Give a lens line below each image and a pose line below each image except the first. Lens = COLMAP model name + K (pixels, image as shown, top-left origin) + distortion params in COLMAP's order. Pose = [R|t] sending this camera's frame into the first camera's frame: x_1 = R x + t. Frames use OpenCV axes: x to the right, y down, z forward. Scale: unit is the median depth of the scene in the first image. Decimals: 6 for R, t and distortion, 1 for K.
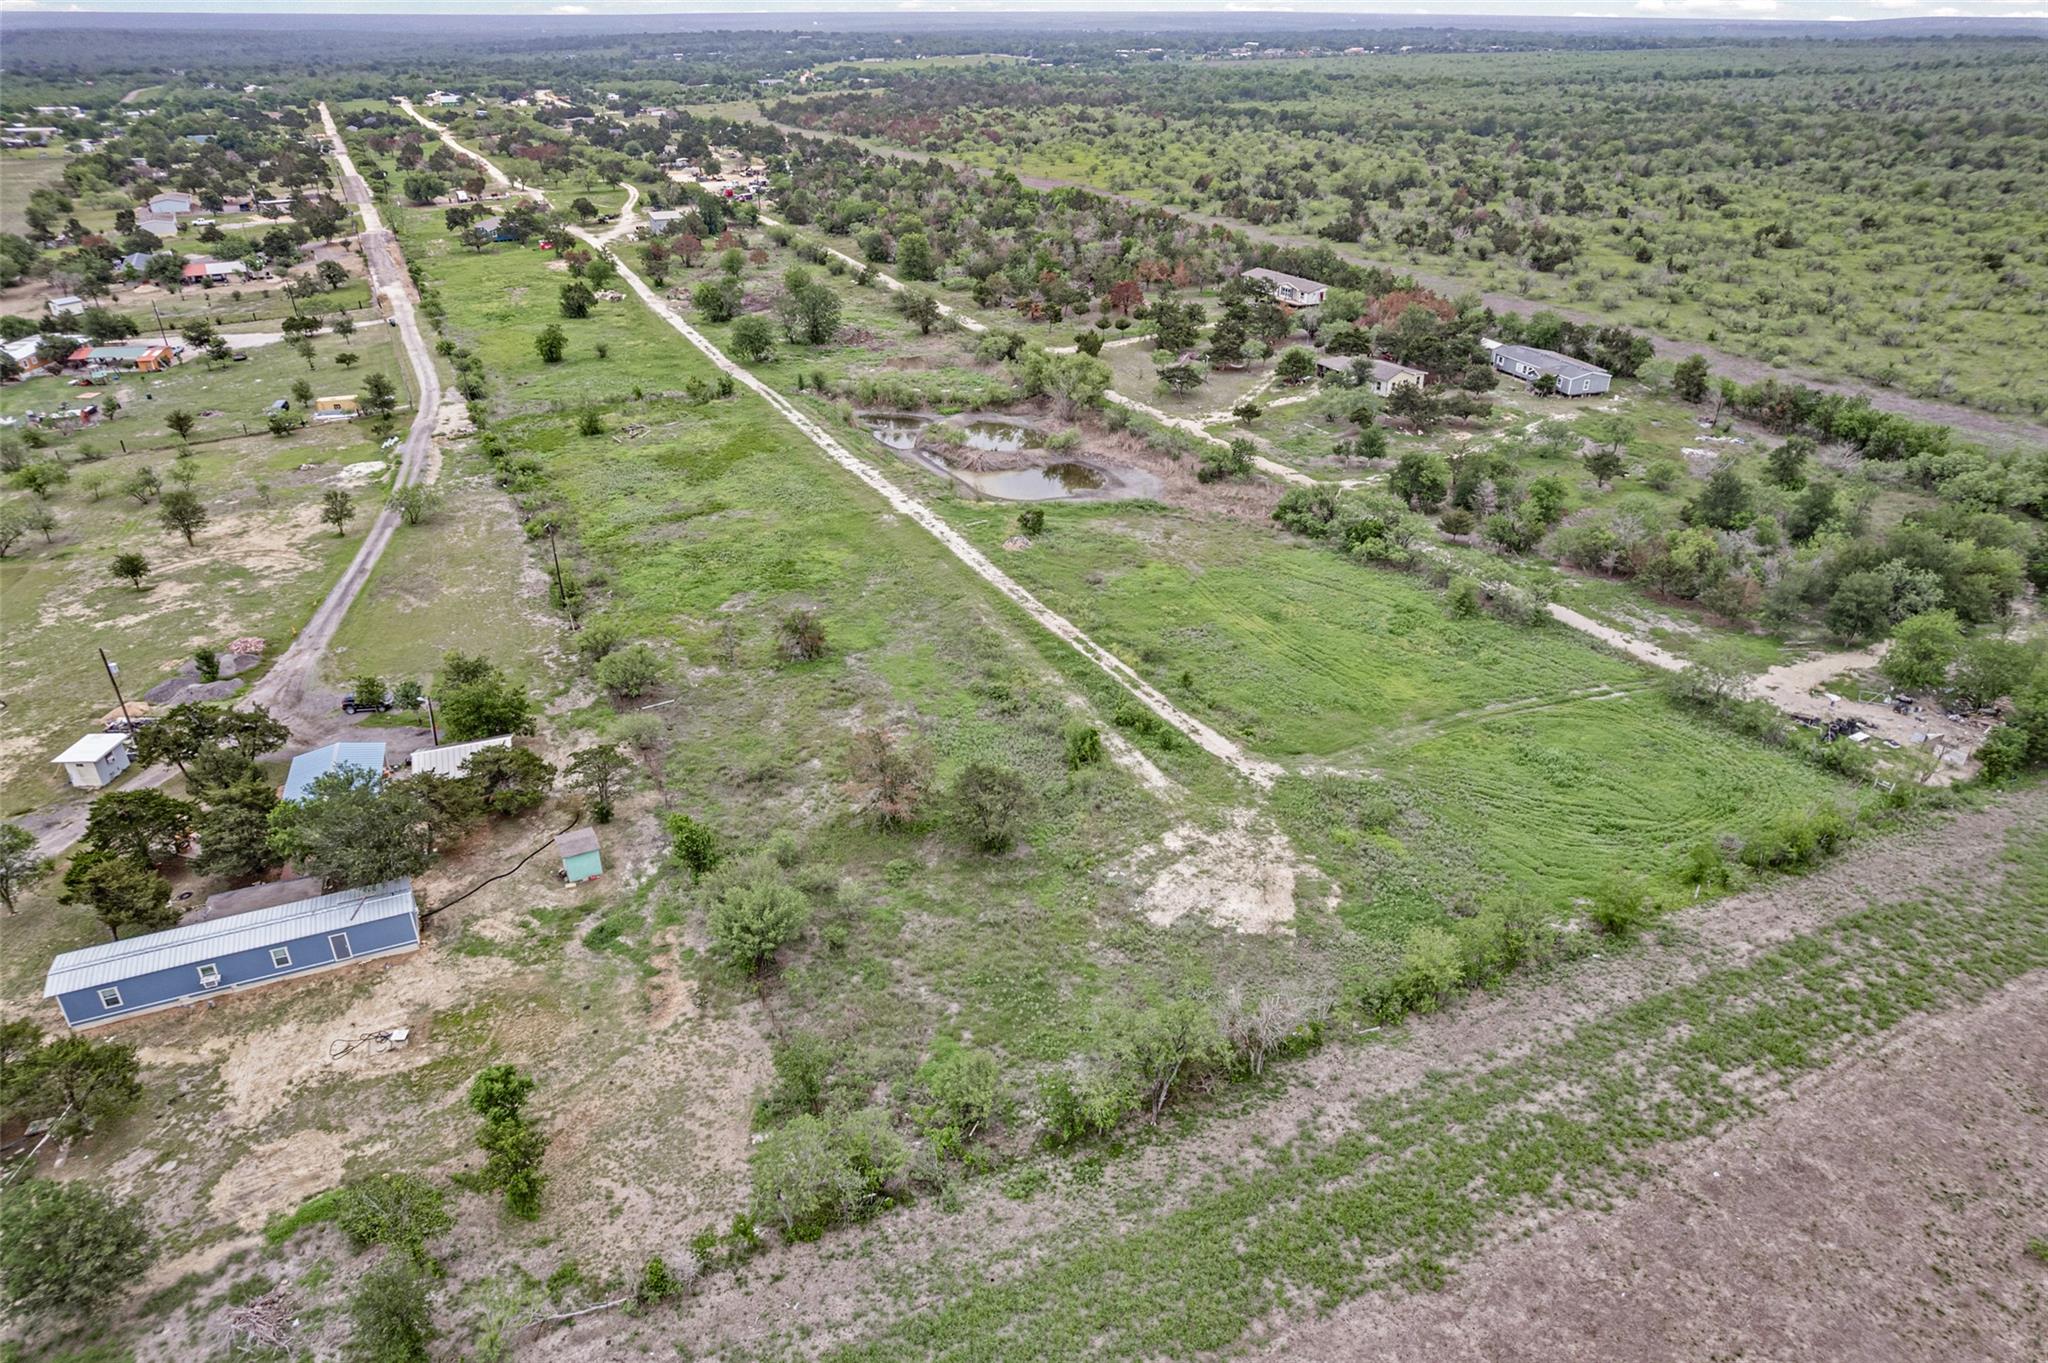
lens RADIAL K [[1325.7, 0, 1024.0], [0, 1325.7, 681.5], [0, 0, 1]] dist [-0.079968, 0.072928]
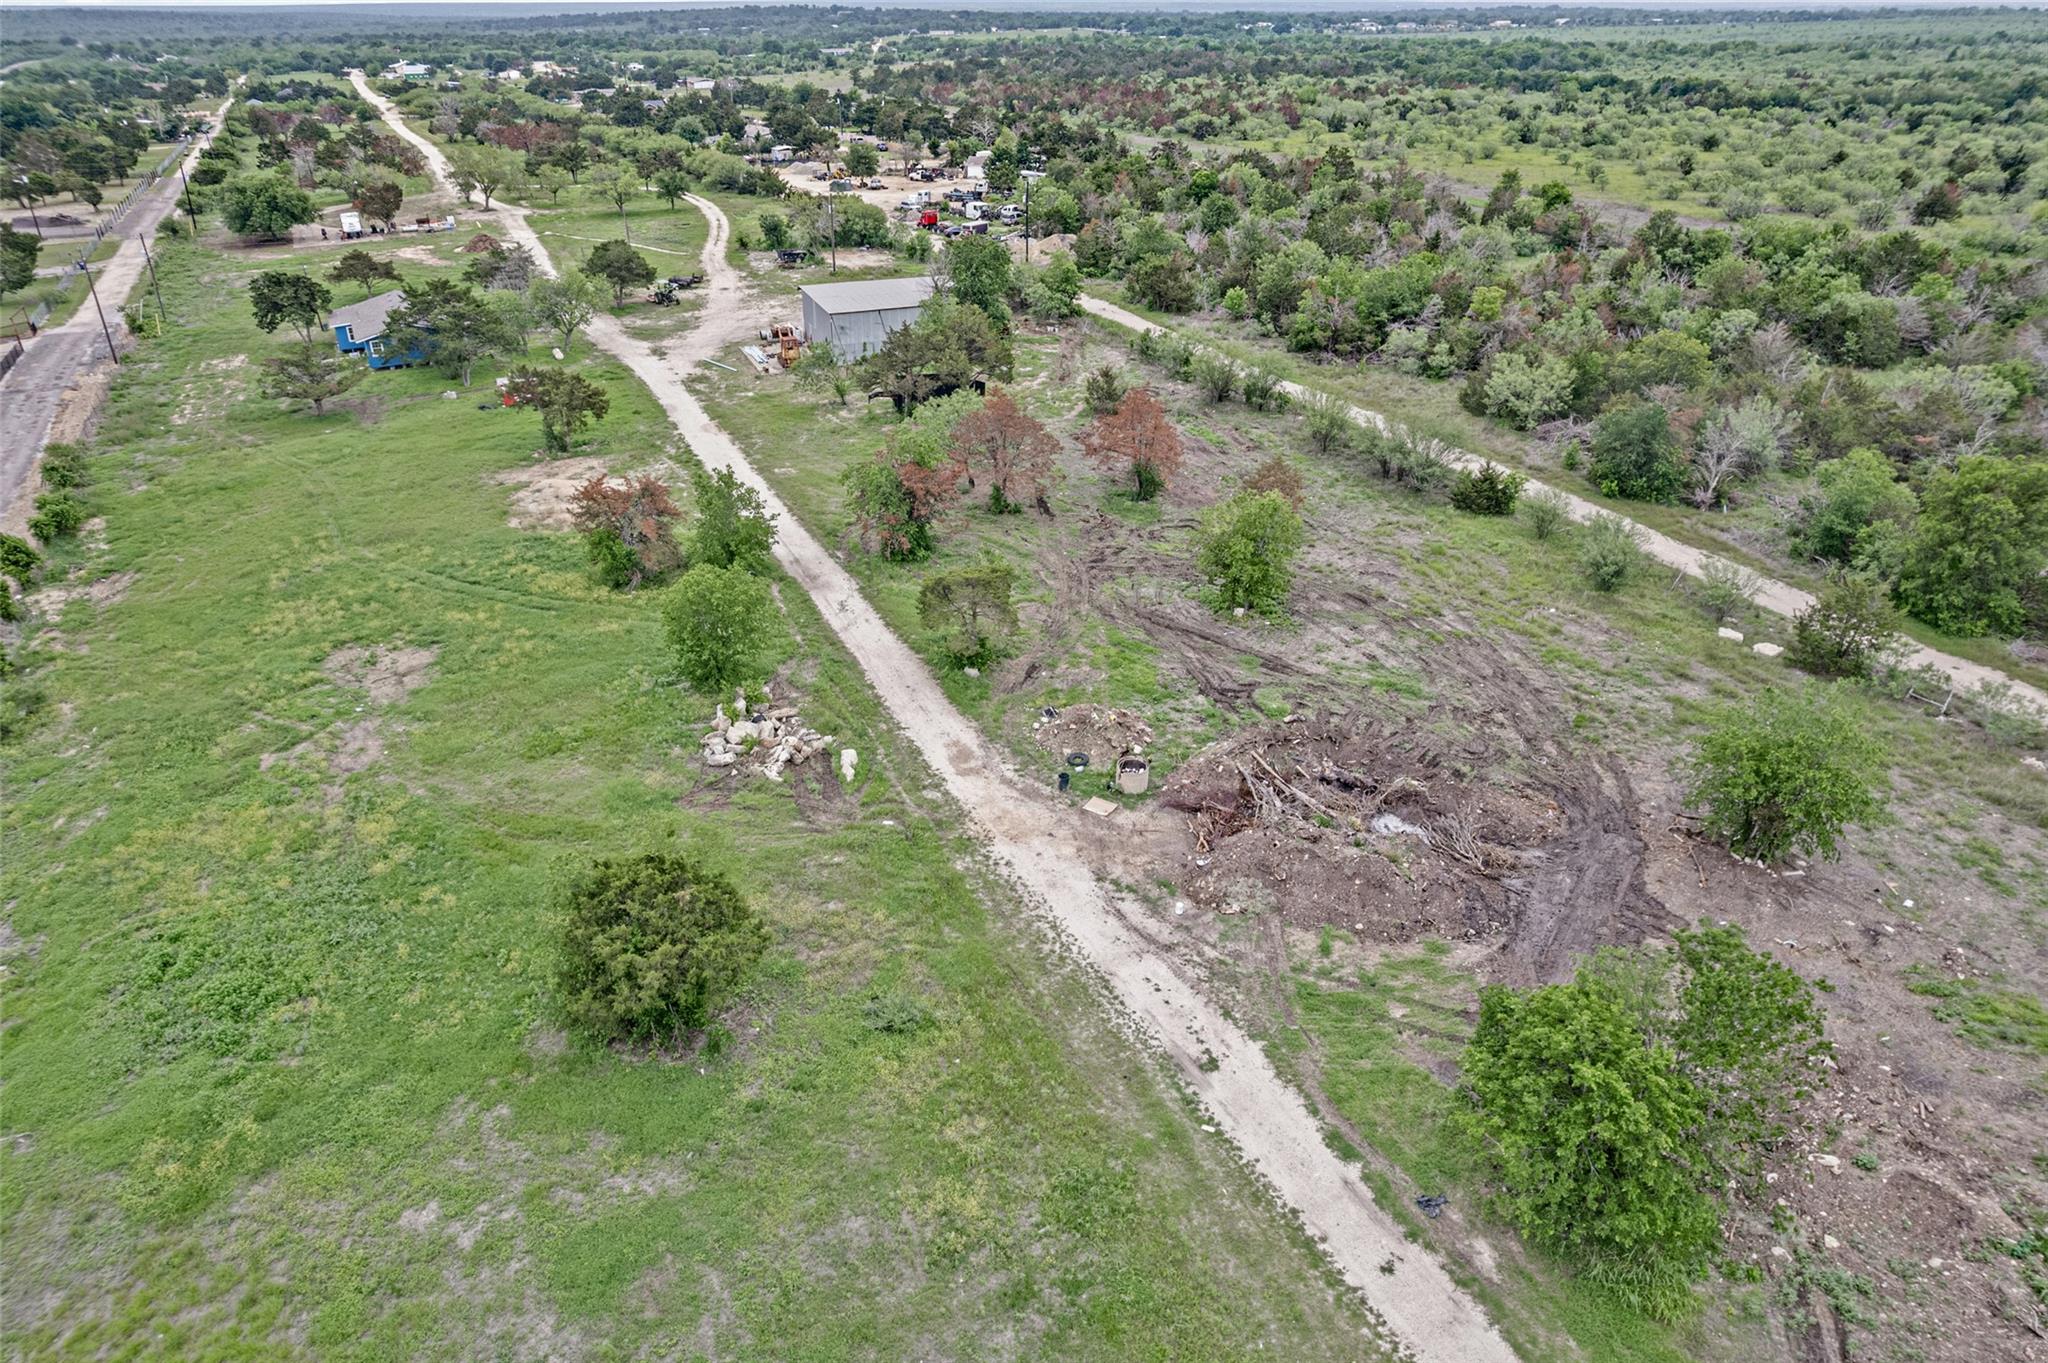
lens RADIAL K [[1325.7, 0, 1024.0], [0, 1325.7, 681.5], [0, 0, 1]] dist [-0.079968, 0.072928]
pose [[0.999991, 0.001380, -0.003926, -0.141089], [-0.001365, 0.999992, 0.003635, -0.157745], [0.003931, -0.003630, 0.999986, 0.399811]]
